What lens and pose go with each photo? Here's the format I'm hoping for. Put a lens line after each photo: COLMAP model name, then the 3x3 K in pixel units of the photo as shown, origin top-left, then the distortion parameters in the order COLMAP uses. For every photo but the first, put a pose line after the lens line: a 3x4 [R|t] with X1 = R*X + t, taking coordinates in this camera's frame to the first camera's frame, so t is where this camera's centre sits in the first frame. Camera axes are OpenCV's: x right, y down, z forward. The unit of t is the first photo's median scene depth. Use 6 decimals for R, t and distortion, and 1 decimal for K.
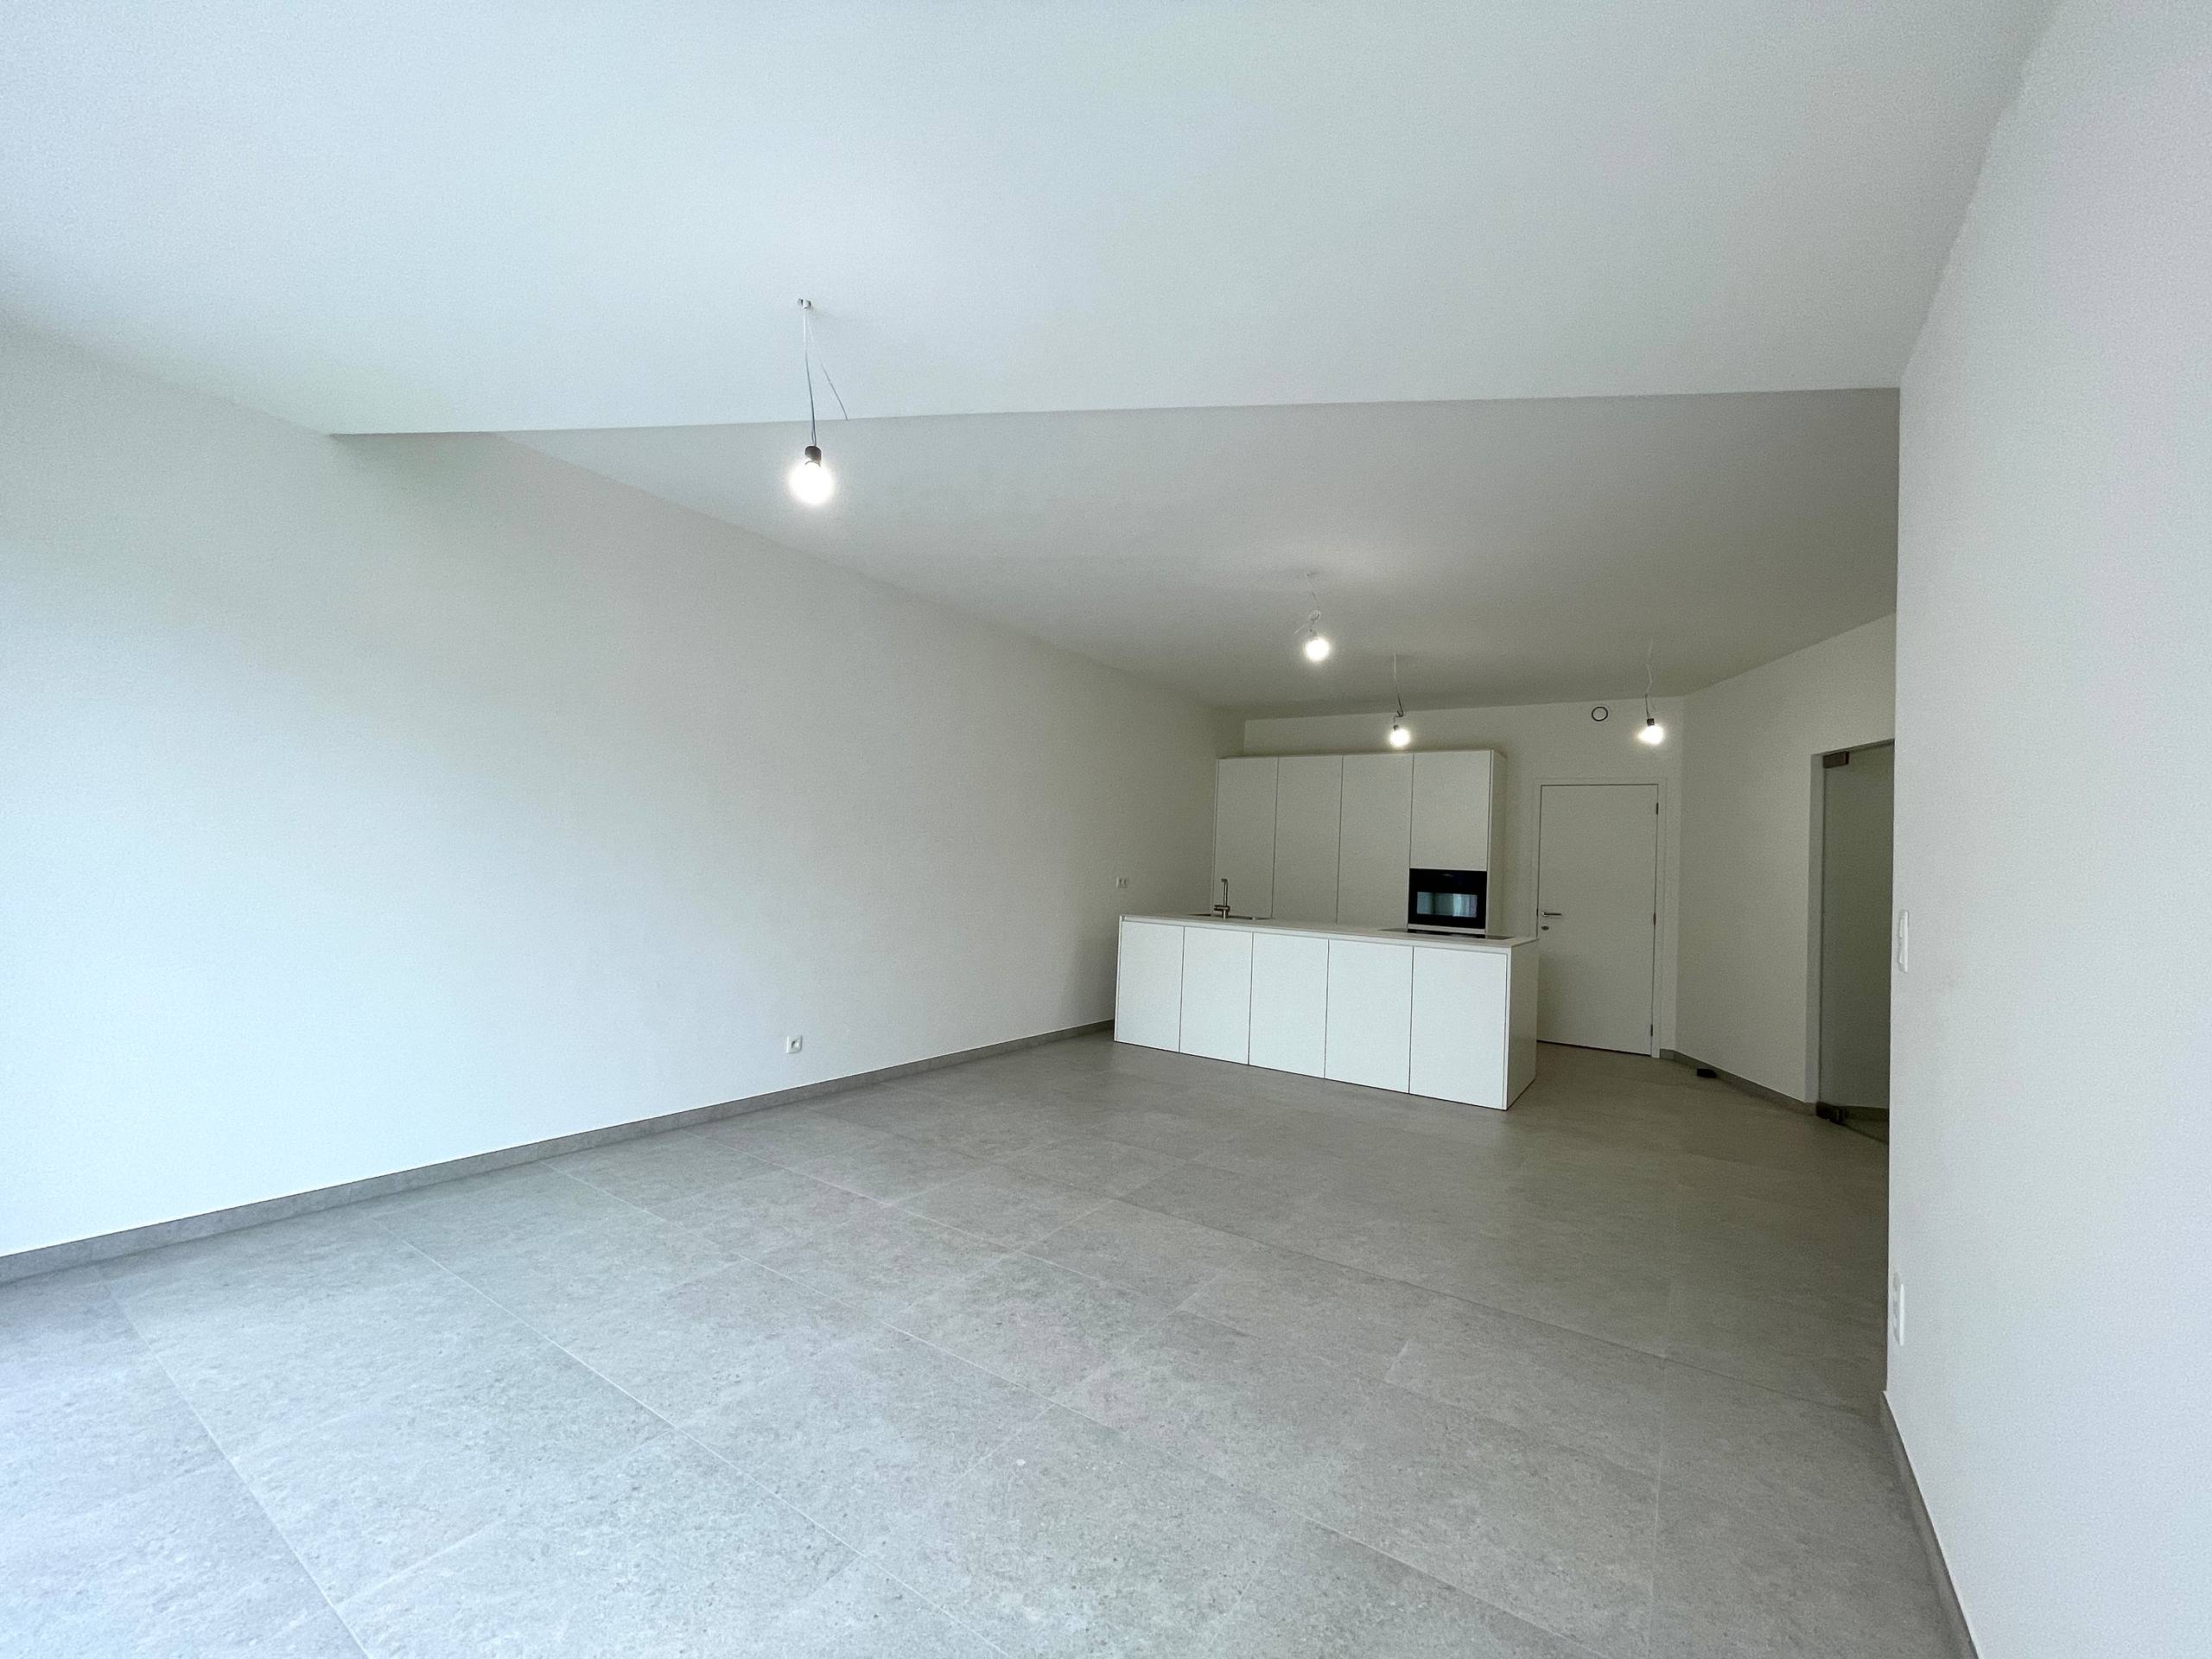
lens RADIAL K [[900.1, 0, 1102.2], [0, 900.1, 831.3], [0, 0, 1]] dist [0.002868, -0.000365]
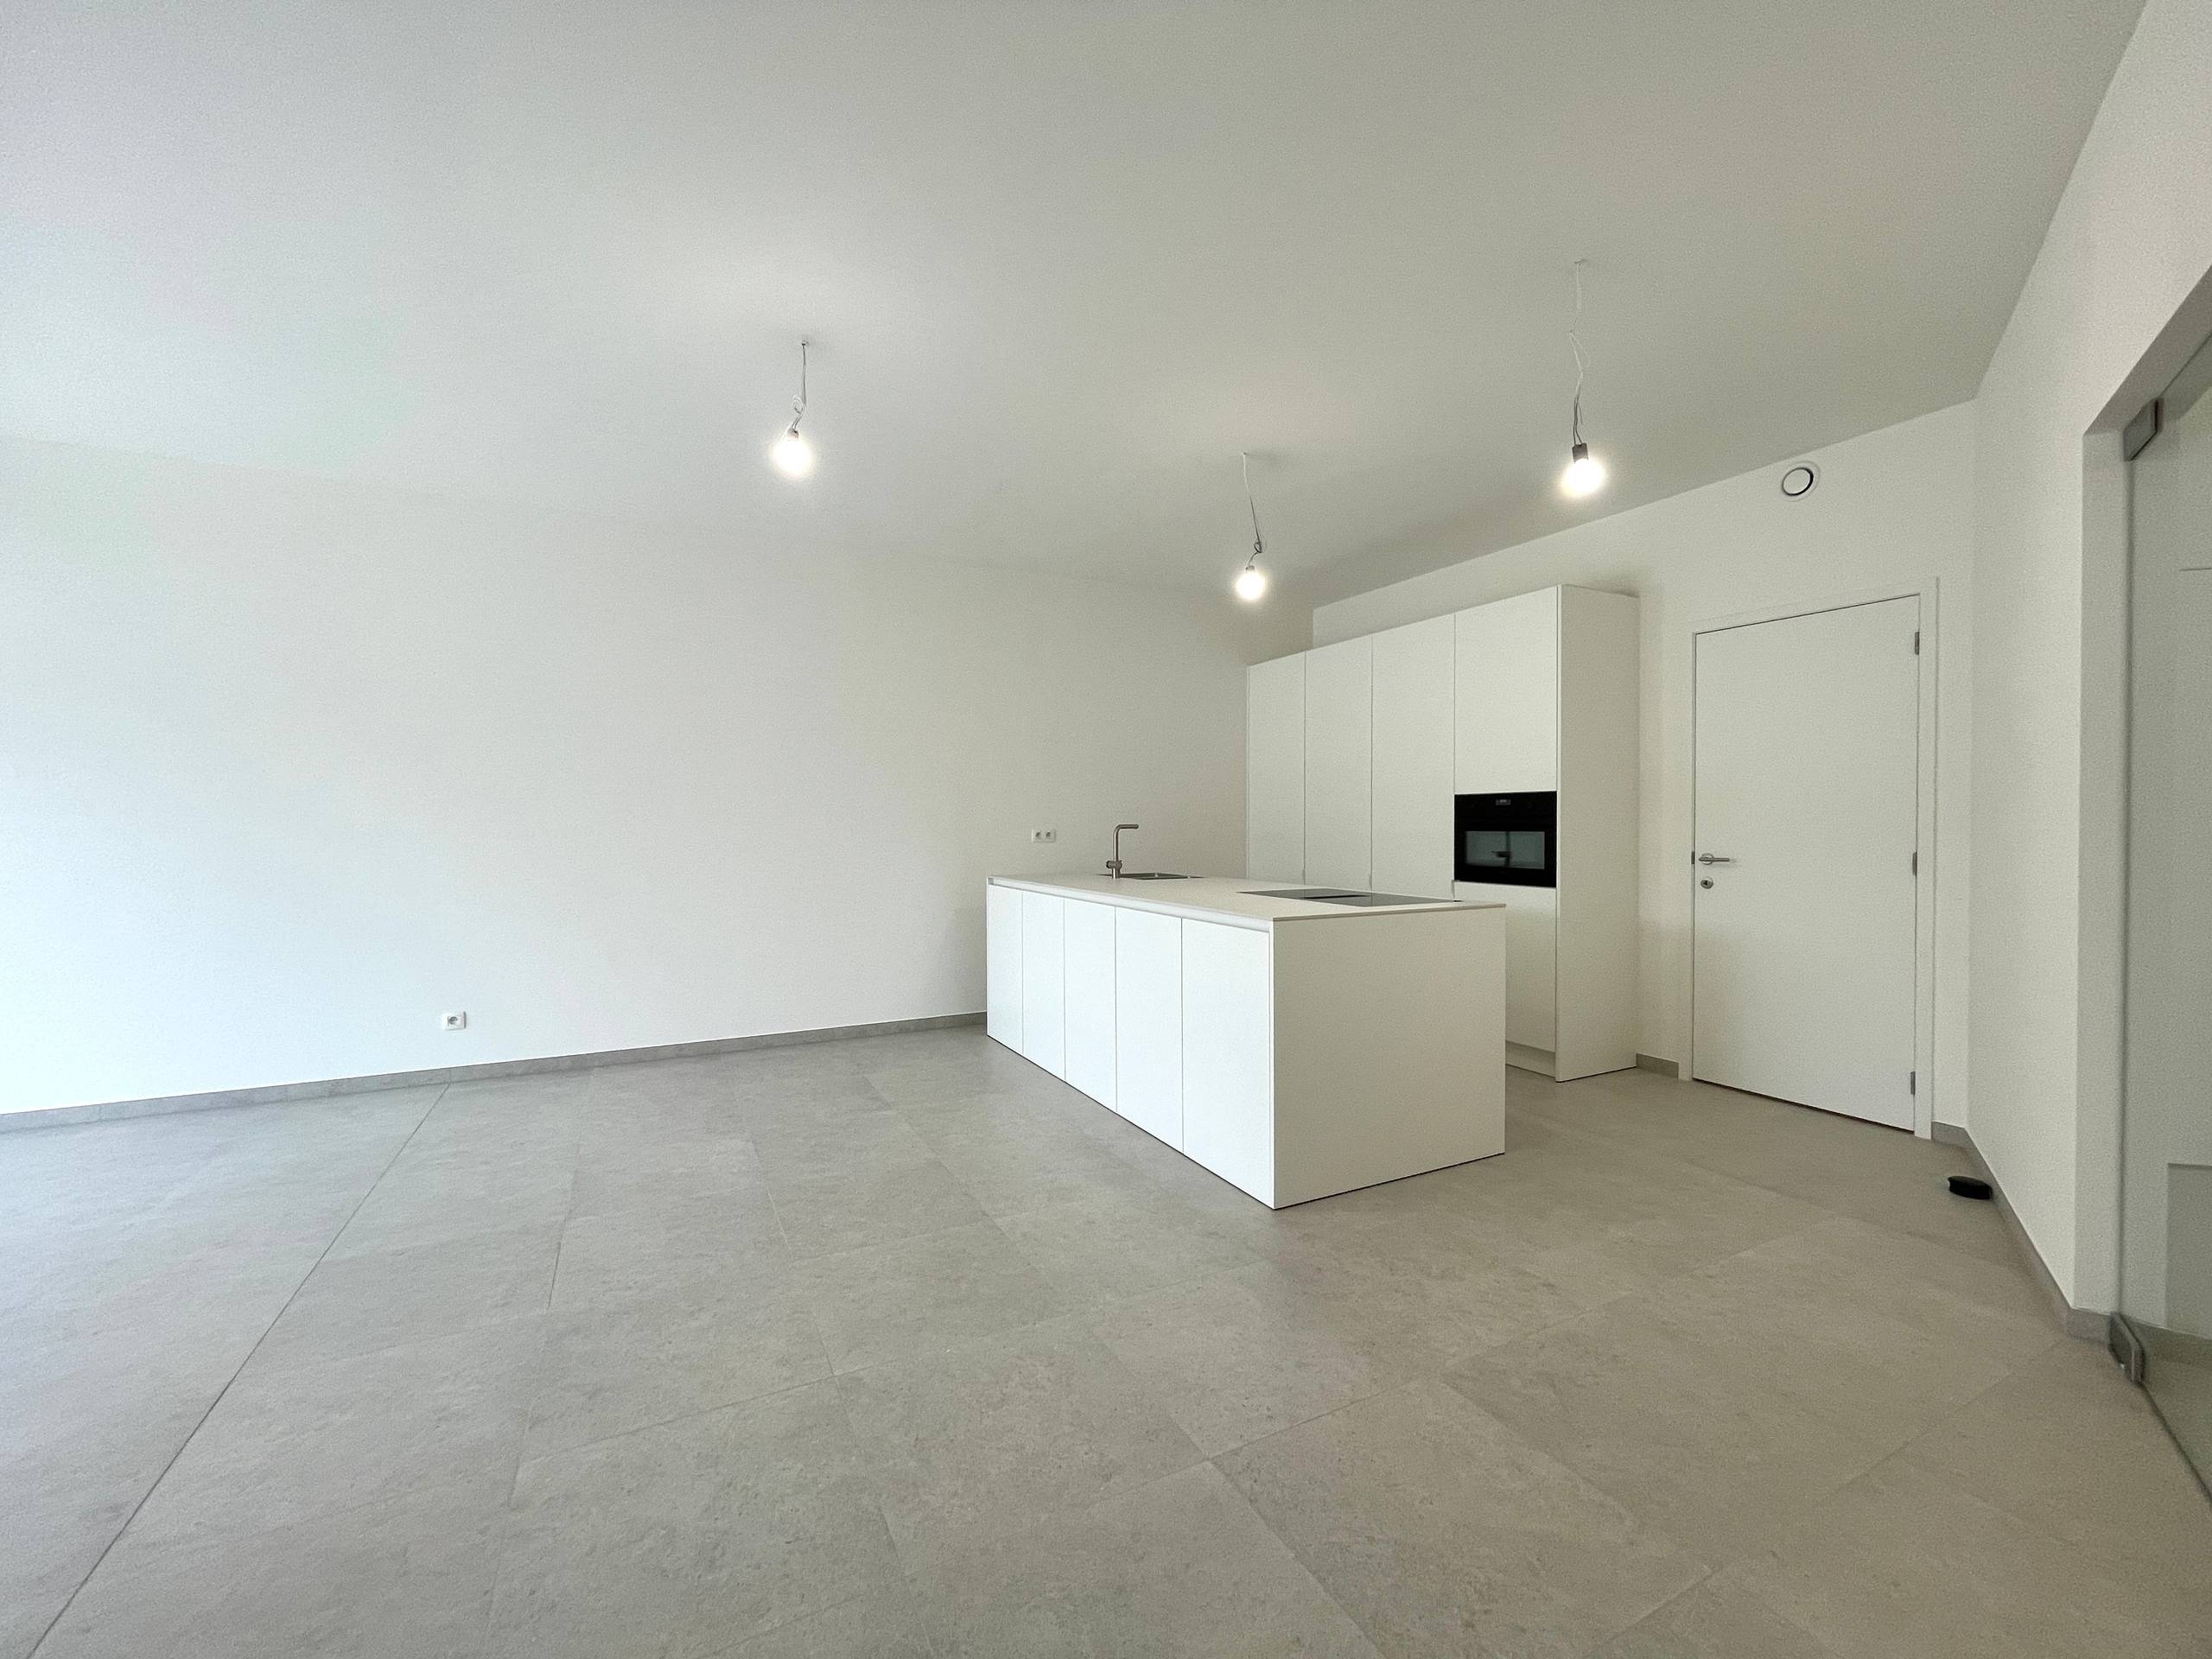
lens RADIAL K [[900.1, 0, 1112.4], [0, 900.1, 822.3], [0, 0, 1]] dist [0.002868, -0.000365]
pose [[0.869901, -0.050552, -0.490628, 0.506005], [0.061671, 0.998075, 0.006508, 0.047667], [0.489355, -0.035919, 0.871345, 0.371365]]
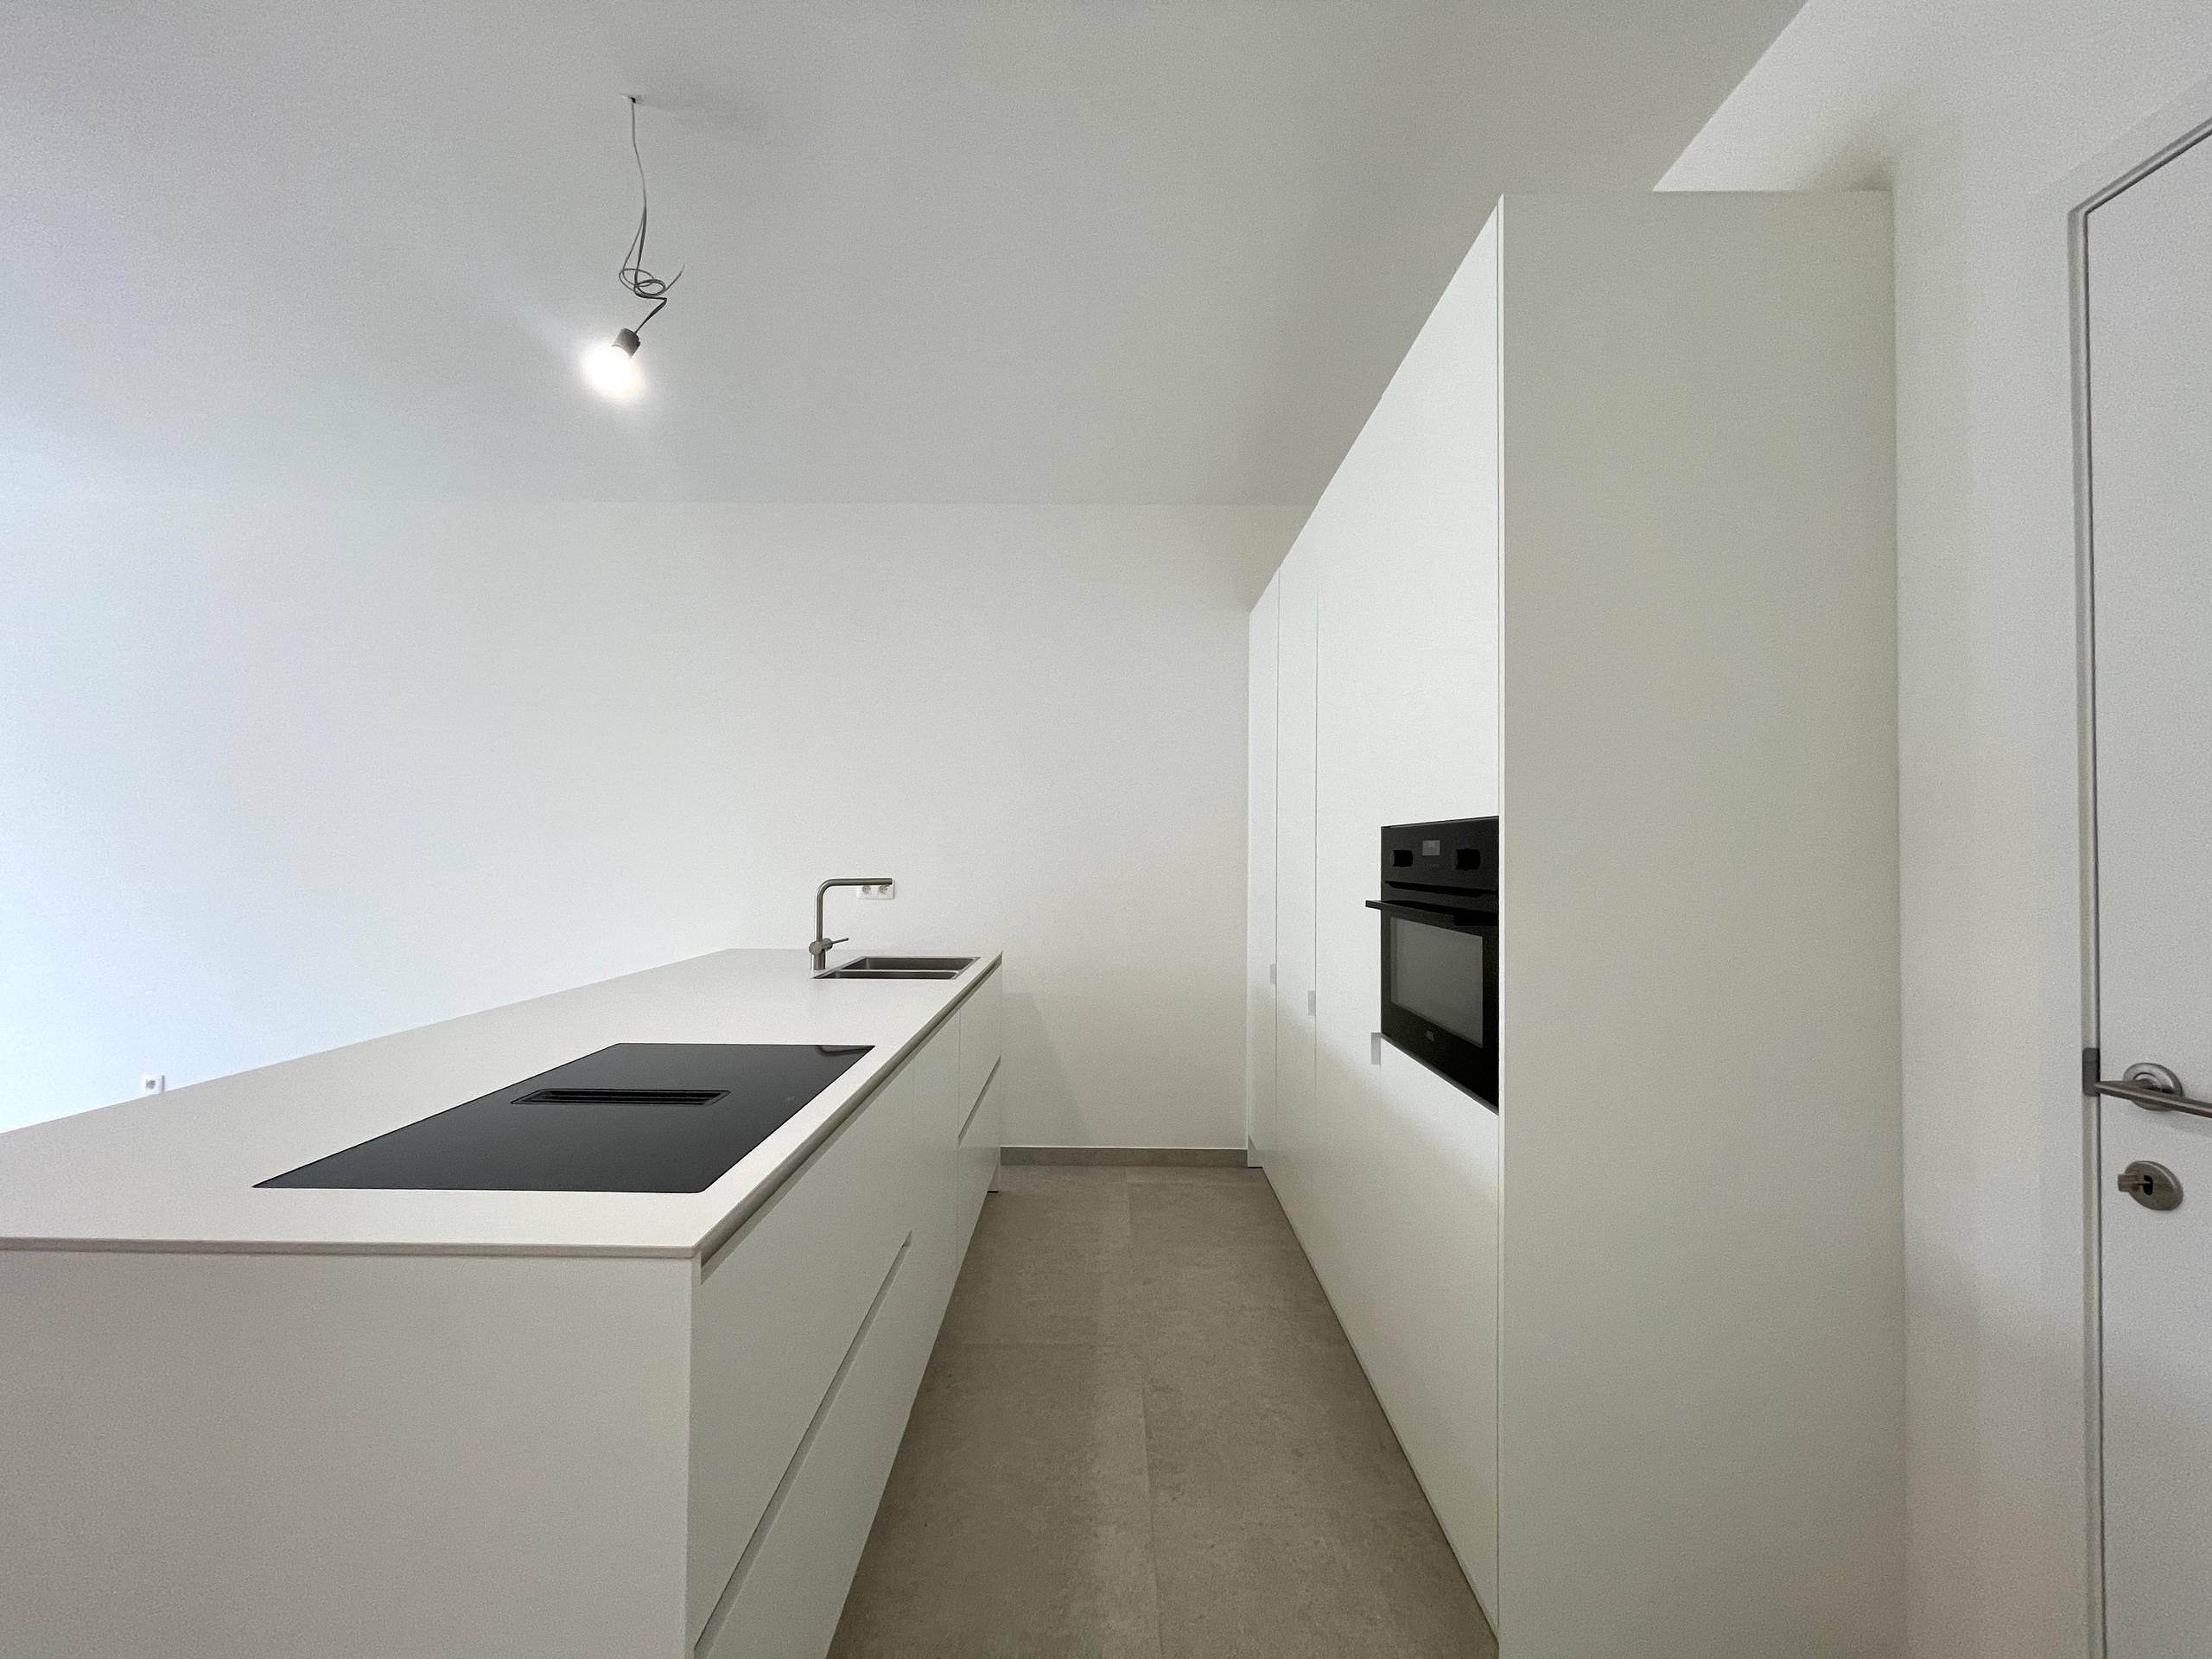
lens RADIAL K [[900.1, 0, 1117.8], [0, 900.1, 838.8], [0, 0, 1]] dist [0.002868, -0.000365]
pose [[0.538306, -0.058685, -0.840704, 0.595233], [0.045500, 0.998141, -0.040541, 0.059136], [0.841520, -0.016429, 0.539976, 0.898826]]
